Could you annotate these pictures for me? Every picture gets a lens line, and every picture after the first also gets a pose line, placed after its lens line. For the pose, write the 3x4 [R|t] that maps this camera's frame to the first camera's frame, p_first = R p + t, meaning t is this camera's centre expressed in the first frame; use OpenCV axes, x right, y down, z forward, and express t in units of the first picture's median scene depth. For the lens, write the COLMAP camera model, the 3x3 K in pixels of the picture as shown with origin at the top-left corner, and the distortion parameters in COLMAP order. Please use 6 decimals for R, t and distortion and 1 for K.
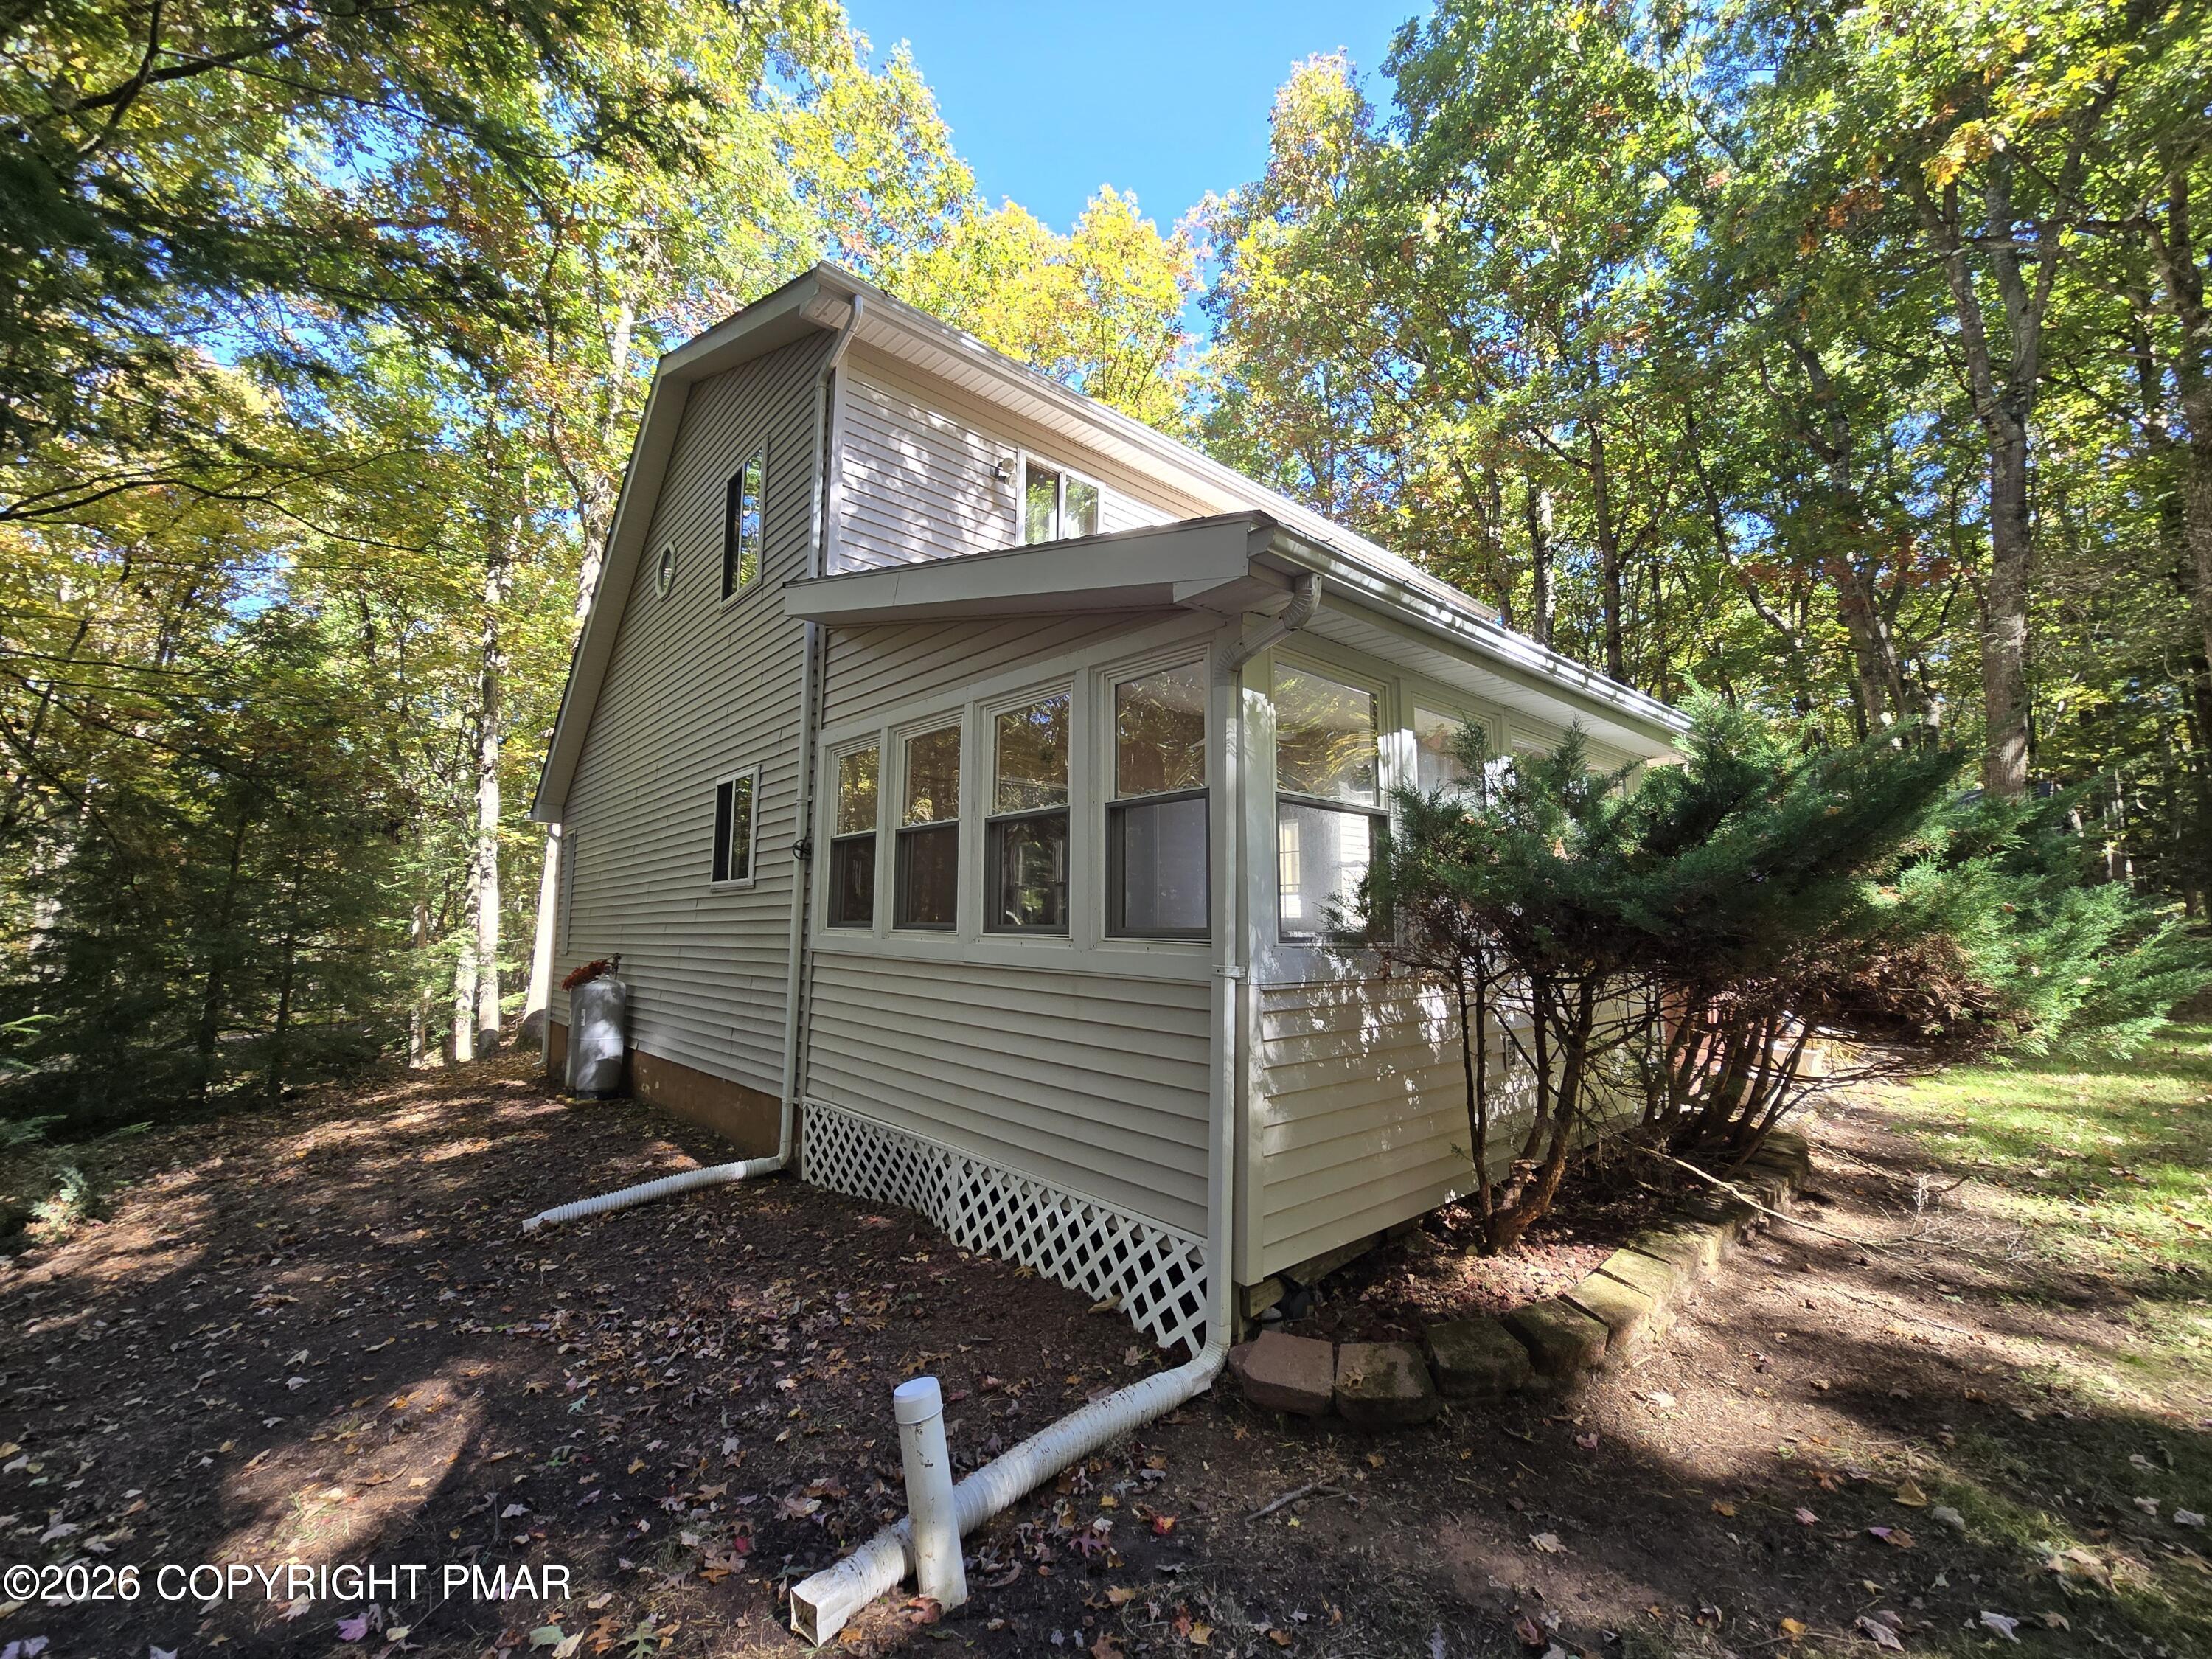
lens RADIAL K [[902.2, 0, 1103.3], [0, 902.2, 837.6], [0, 0, 1]] dist [-0.006020, 0.001631]
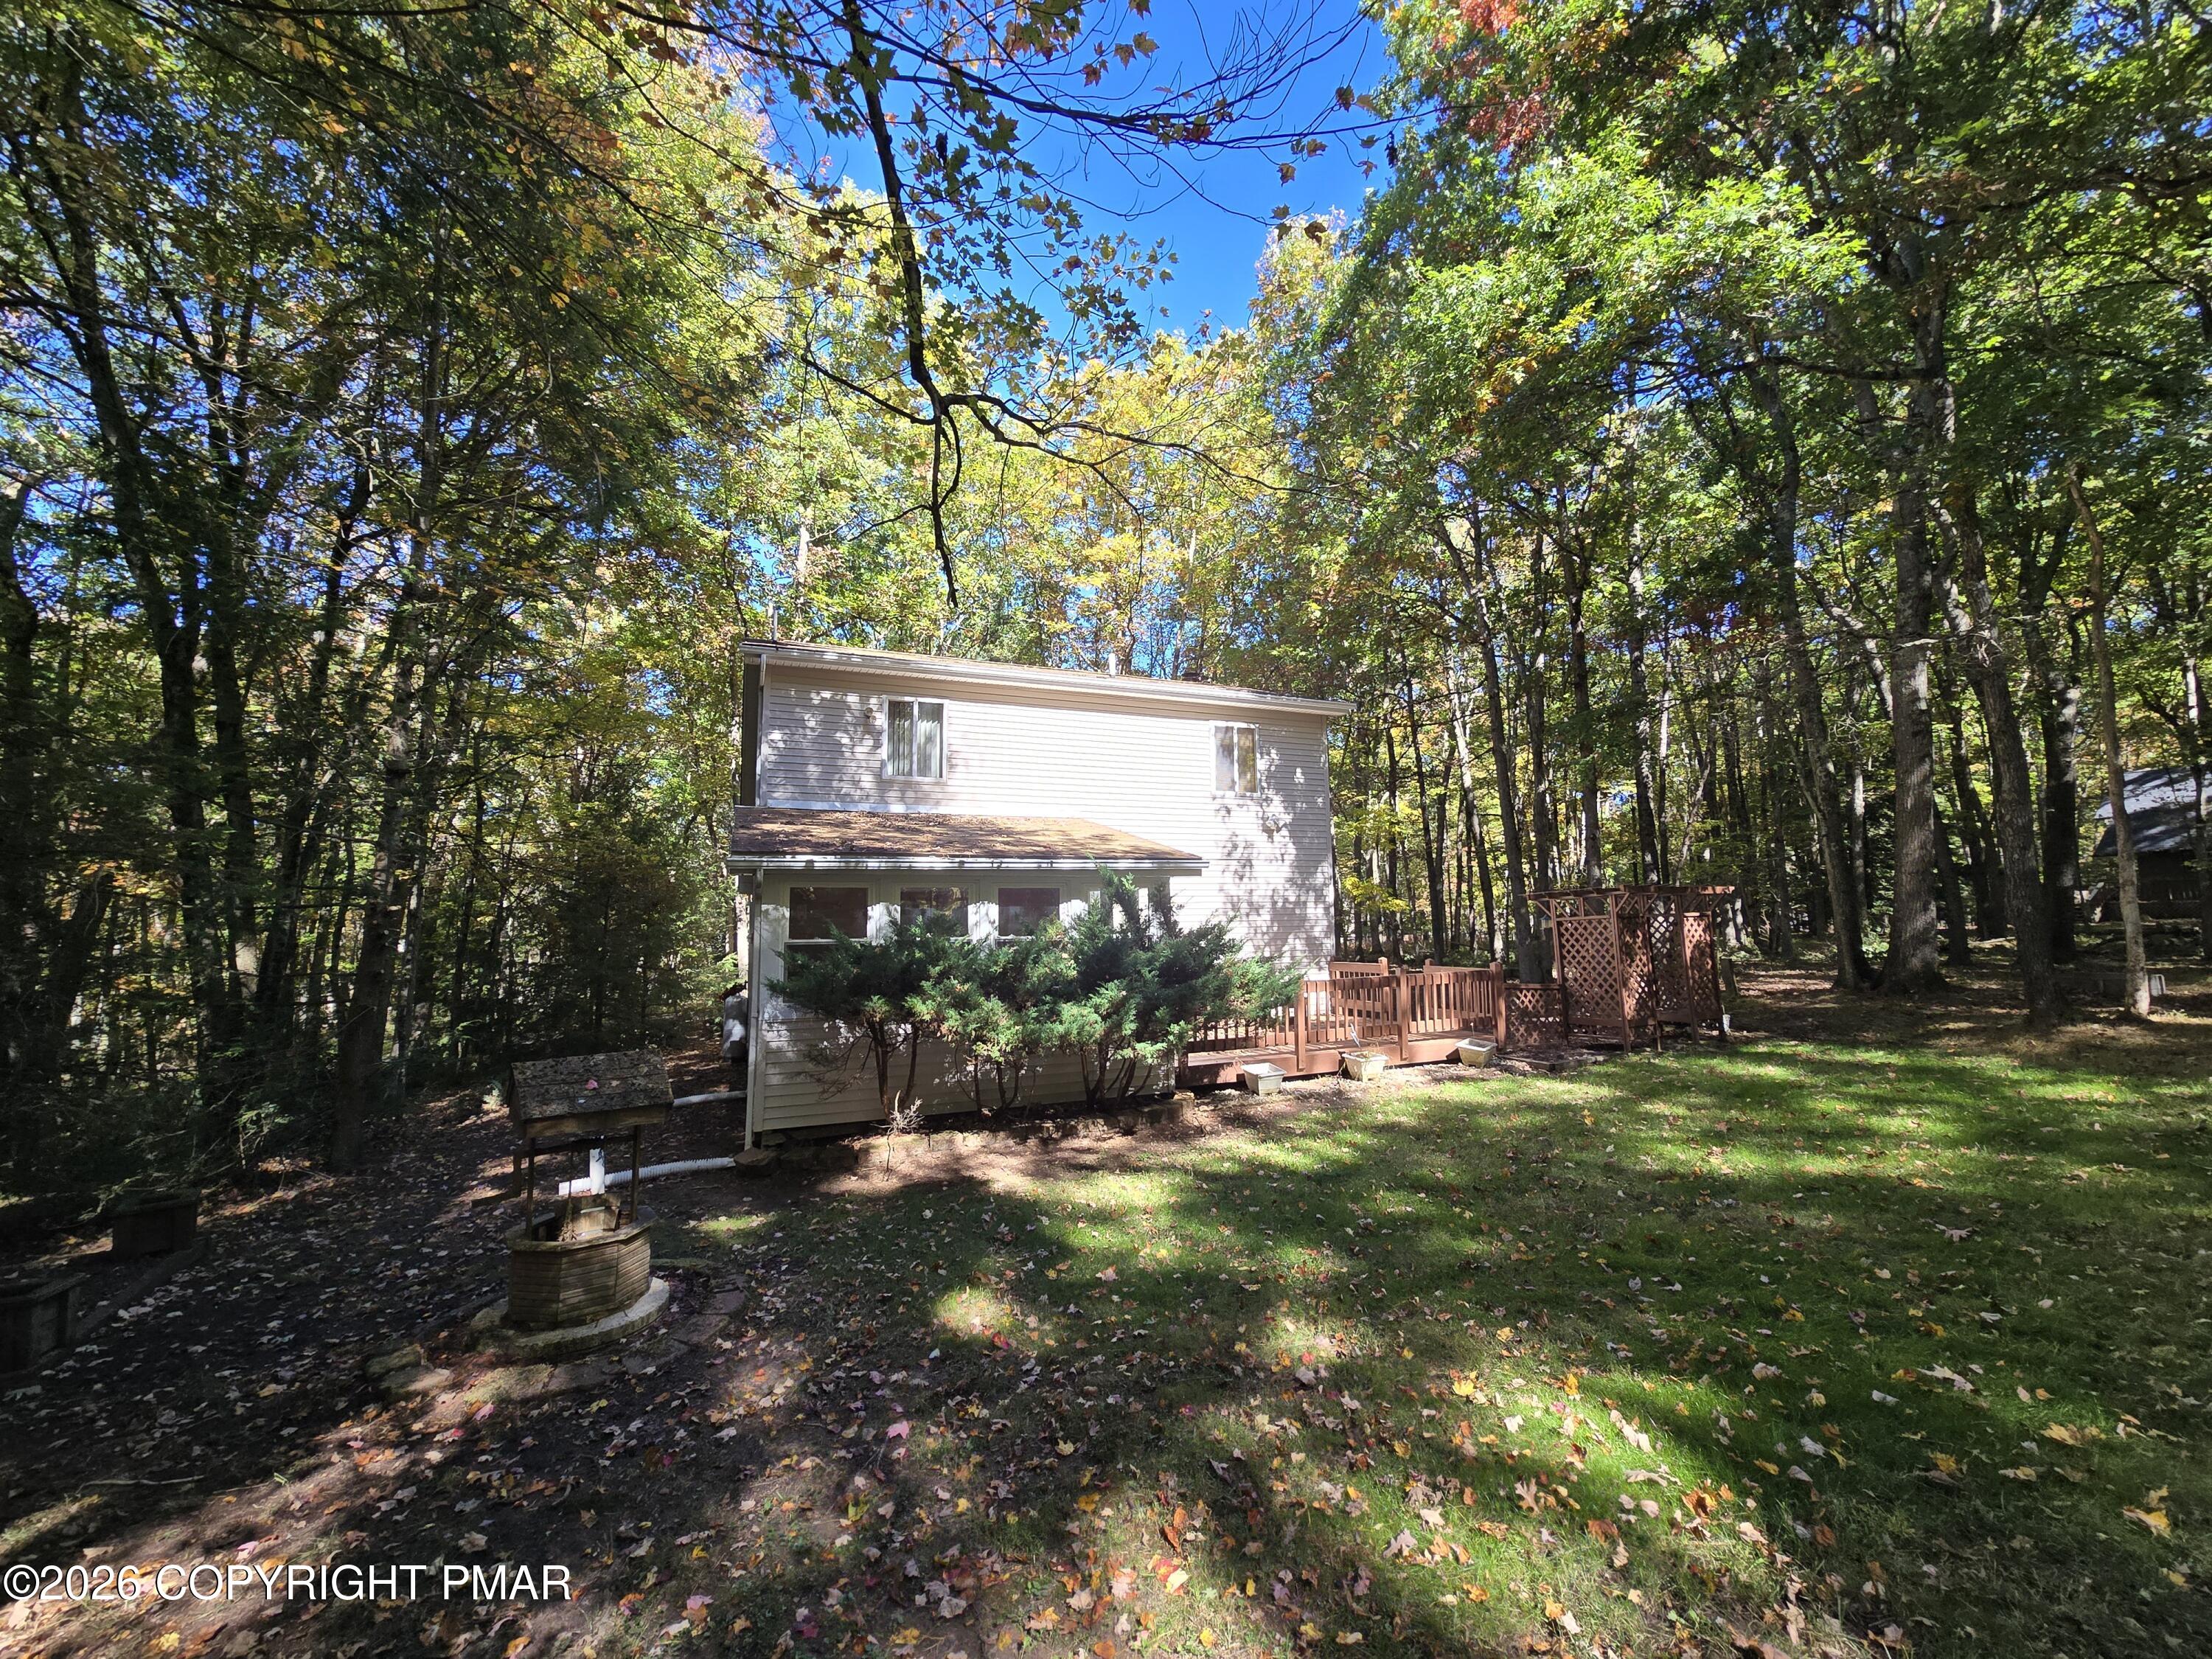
lens RADIAL K [[902.2, 0, 1108.6], [0, 902.2, 826.6], [0, 0, 1]] dist [-0.006020, 0.001631]
pose [[0.940578, -0.046553, -0.336372, 1.038568], [0.045707, 0.998900, -0.010435, -0.164386], [0.336488, -0.005559, 0.941671, -0.571953]]
